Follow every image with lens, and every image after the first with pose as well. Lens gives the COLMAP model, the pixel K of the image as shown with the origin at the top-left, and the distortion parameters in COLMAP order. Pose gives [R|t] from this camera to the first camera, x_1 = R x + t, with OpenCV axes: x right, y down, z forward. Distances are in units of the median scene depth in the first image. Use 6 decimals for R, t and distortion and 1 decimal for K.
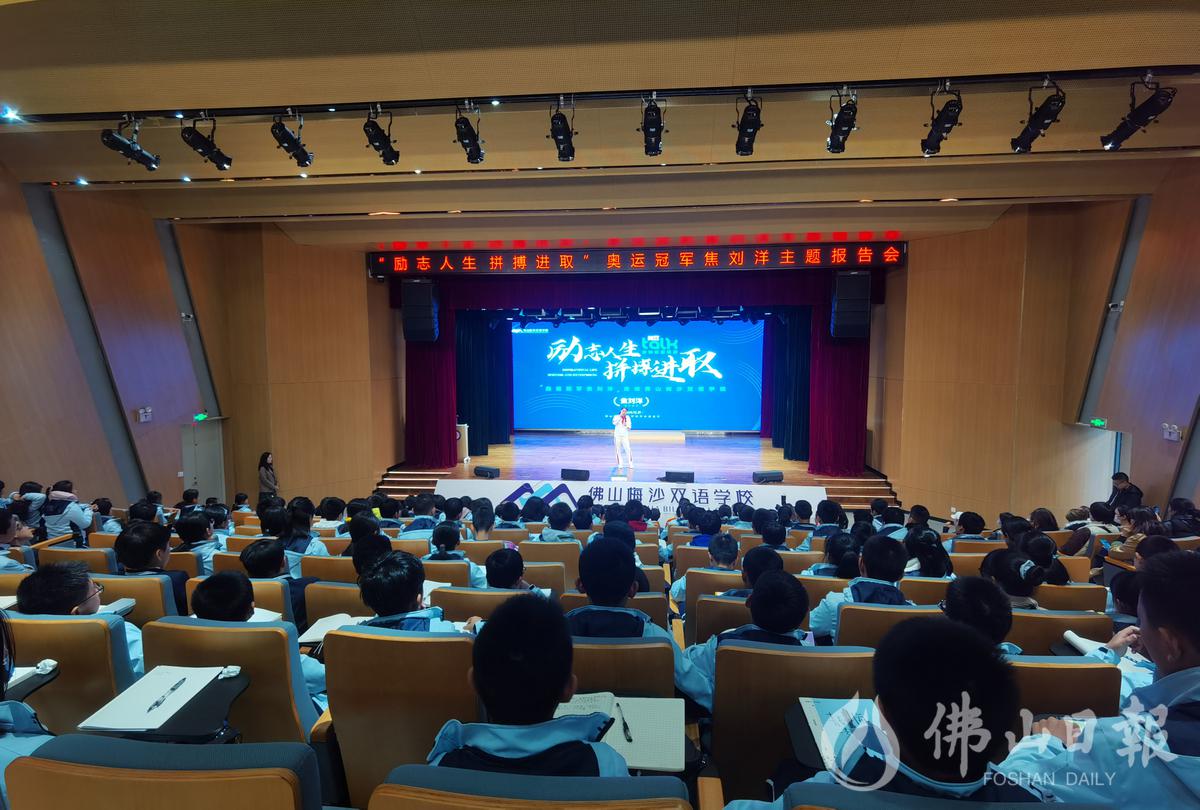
lens RADIAL K [[608.9, 0, 600.0], [0, 608.9, 405.0], [0, 0, 1]] dist [0.199357, 0.000033]
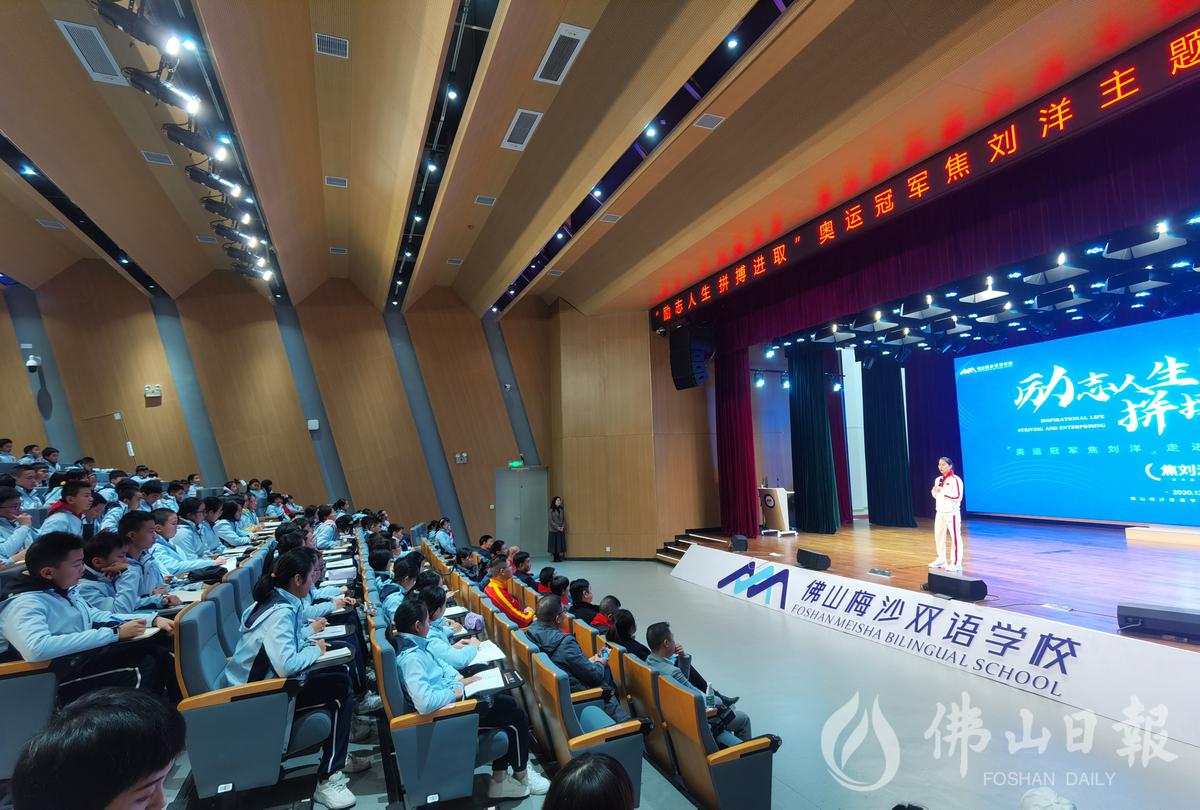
lens RADIAL K [[617.2, 0, 600.0], [0, 617.2, 405.0], [0, 0, 1]] dist [-0.015470, 0.019040]
pose [[0.451775, -0.098262, -0.886704, 0.300422], [-0.045116, 0.990128, -0.132709, 0.030982], [0.890990, 0.099959, 0.442882, 0.316215]]
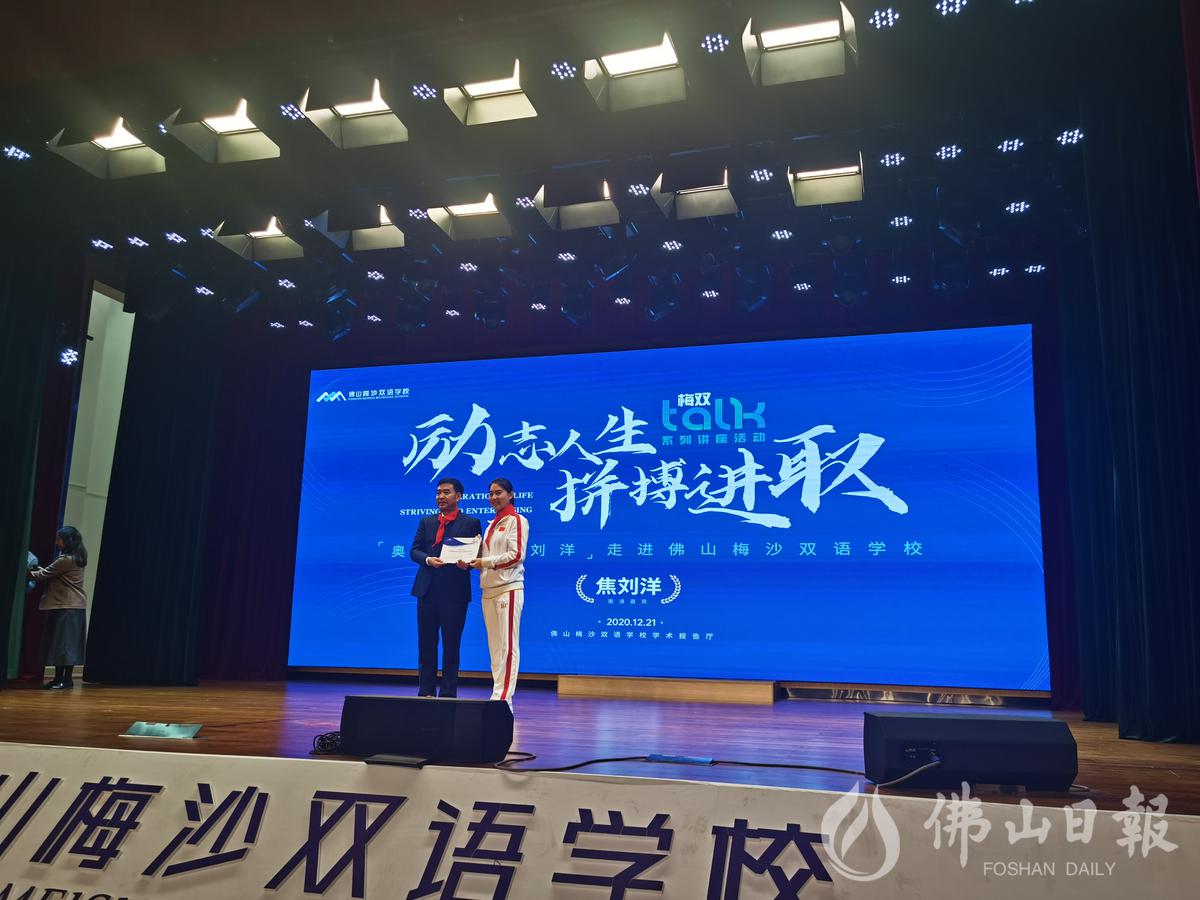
lens RADIAL K [[1013.8, 0, 600.0], [0, 1013.8, 450.0], [0, 0, 1]] dist [0.050826, -0.010928]
pose [[0.978272, -0.016428, -0.206673, 0.151570], [-0.042956, 0.959163, -0.279572, 0.076481], [0.202826, 0.282375, 0.937617, 0.468843]]
